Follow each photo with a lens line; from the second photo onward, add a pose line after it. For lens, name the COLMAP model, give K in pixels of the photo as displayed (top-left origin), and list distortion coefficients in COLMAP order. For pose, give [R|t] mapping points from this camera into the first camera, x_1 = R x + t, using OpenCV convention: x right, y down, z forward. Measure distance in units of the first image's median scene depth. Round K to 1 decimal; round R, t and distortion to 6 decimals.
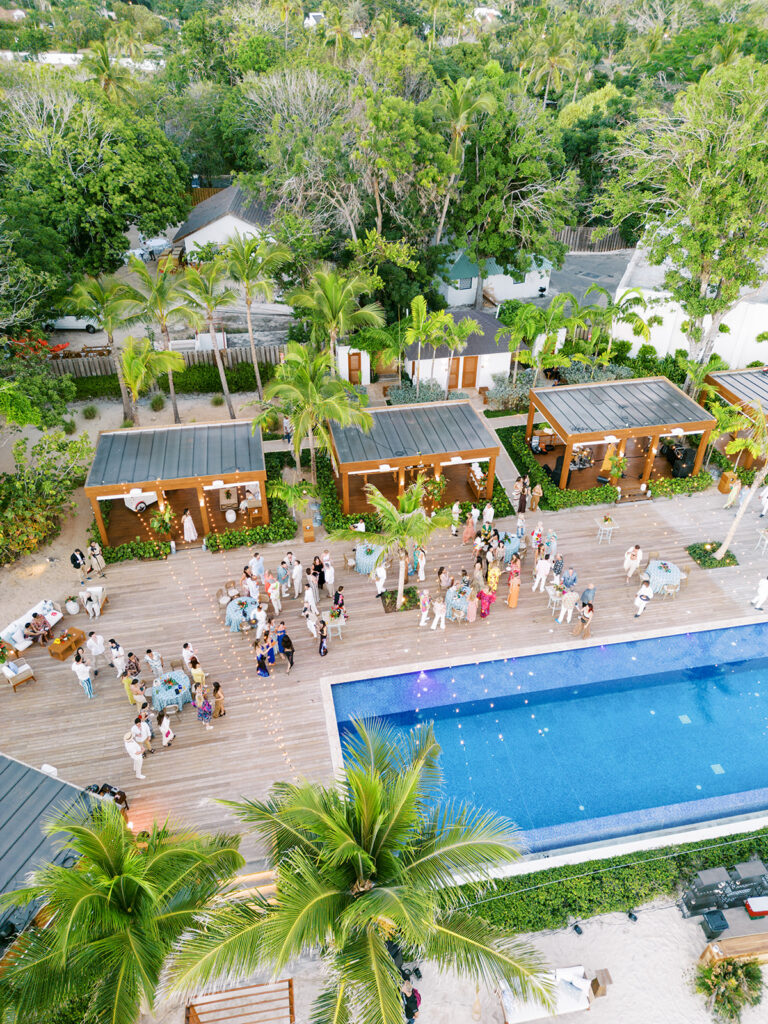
lens RADIAL K [[697.2, 0, 384.0], [0, 697.2, 512.0], [0, 0, 1]] dist [0.005979, -0.000060]
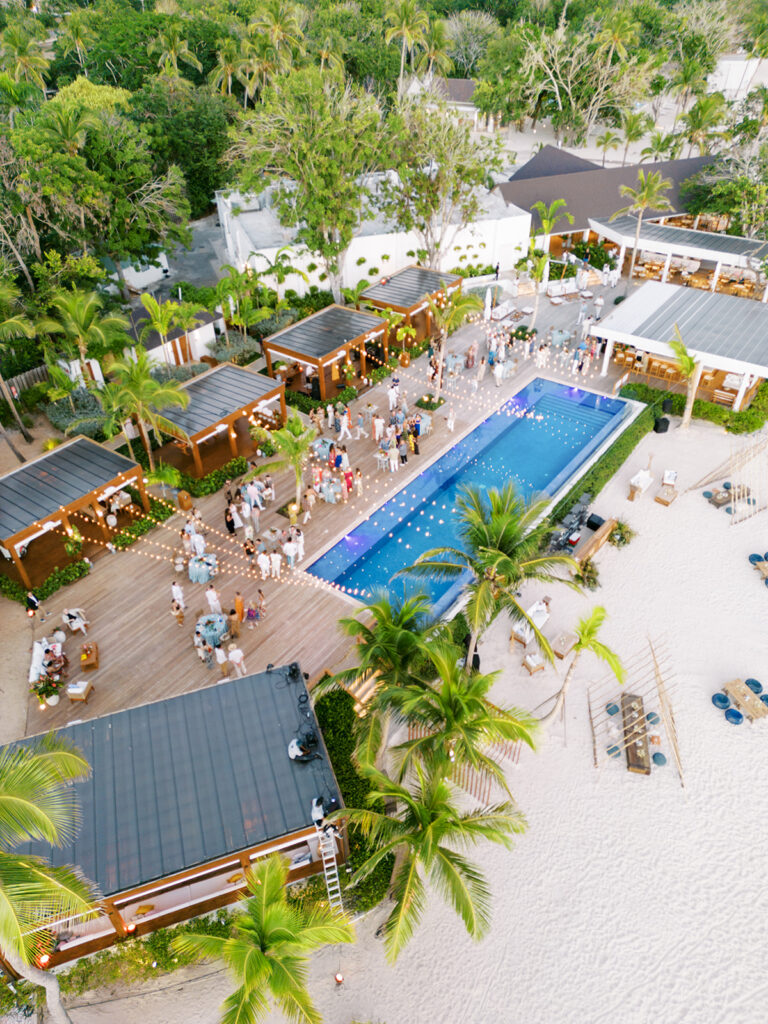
lens RADIAL K [[724.1, 0, 384.0], [0, 724.1, 512.0], [0, 0, 1]] dist [-0.004778, -0.002288]
pose [[0.729513, -0.420942, 0.539090, -0.439745], [0.405699, 0.900867, 0.154427, -0.006751], [-0.550653, 0.106052, 0.827970, -0.173579]]
